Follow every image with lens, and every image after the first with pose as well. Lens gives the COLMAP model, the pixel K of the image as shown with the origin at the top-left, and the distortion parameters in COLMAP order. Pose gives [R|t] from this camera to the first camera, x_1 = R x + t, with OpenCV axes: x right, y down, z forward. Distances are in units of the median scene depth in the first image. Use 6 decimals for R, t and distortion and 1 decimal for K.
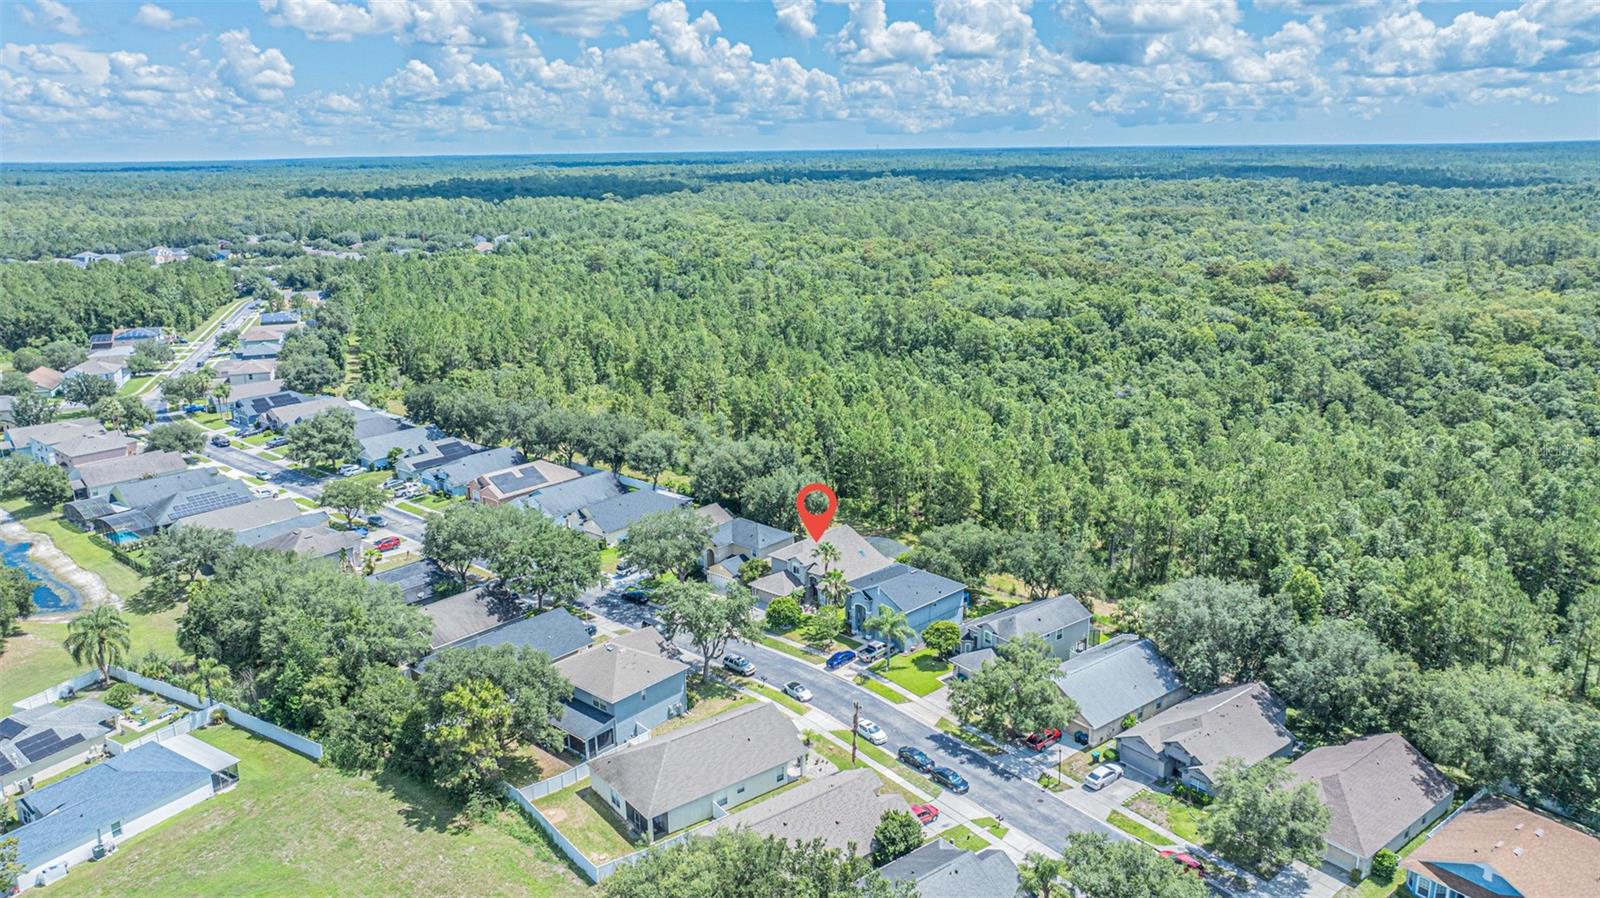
lens RADIAL K [[1122.8, 0, 800.0], [0, 1122.8, 449.0], [0, 0, 1]] dist [-0.013361, -0.000189]
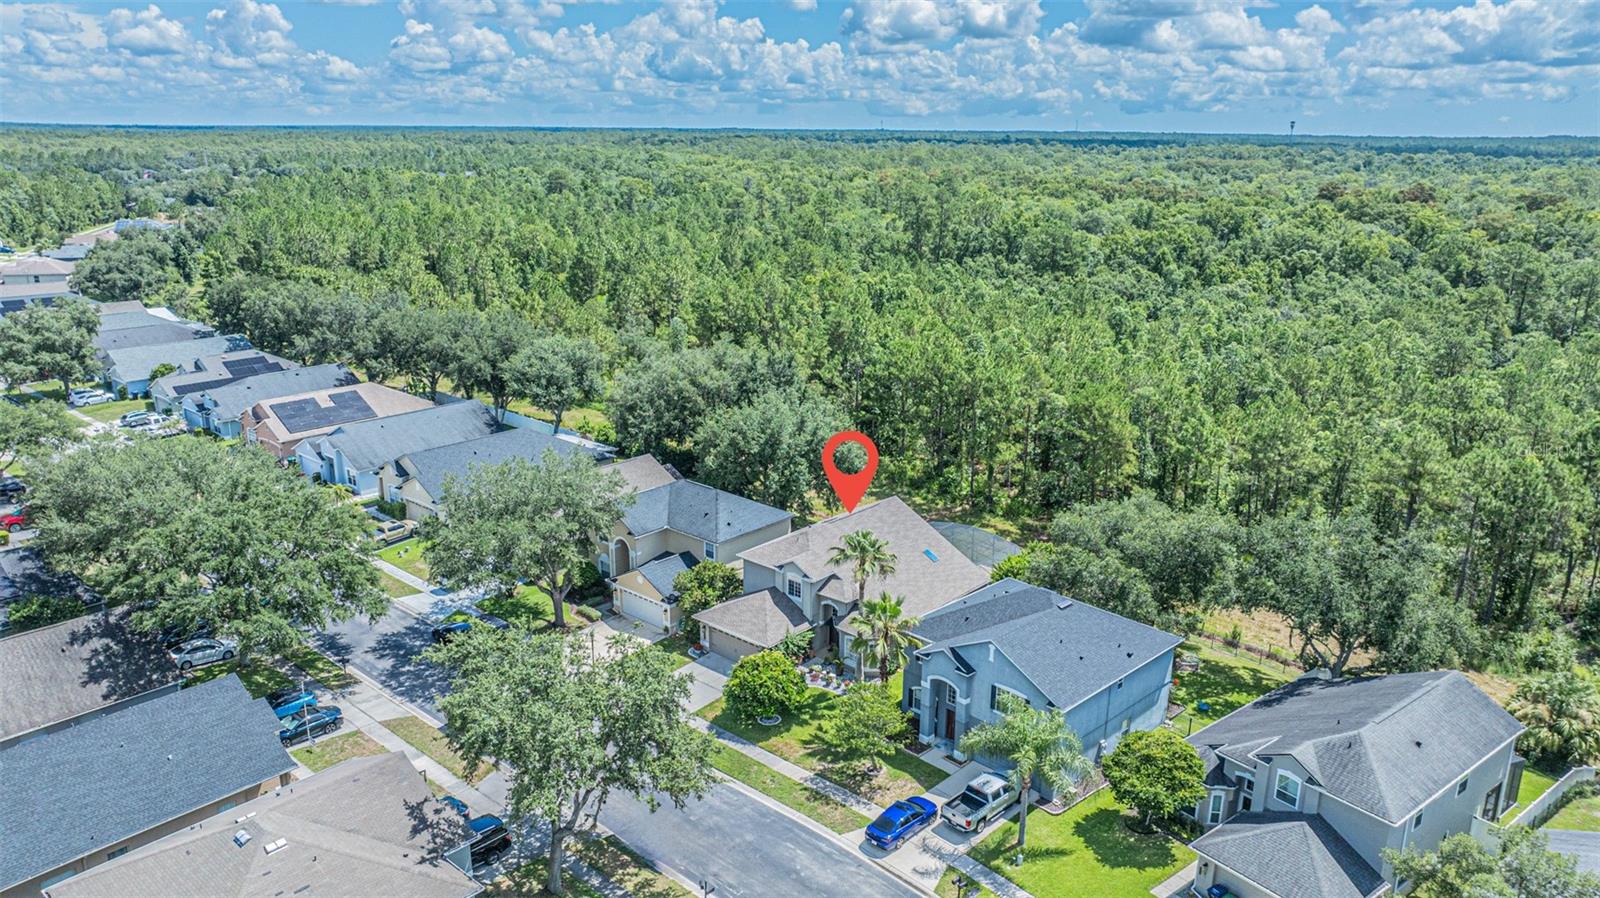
lens RADIAL K [[1110.6, 0, 800.0], [0, 1110.6, 449.0], [0, 0, 1]] dist [-0.049561, -0.000697]
pose [[0.999760, 0.021470, 0.004270, -0.003875], [-0.021533, 0.999651, 0.015300, 0.036836], [-0.003940, -0.015388, 0.999874, 0.472836]]
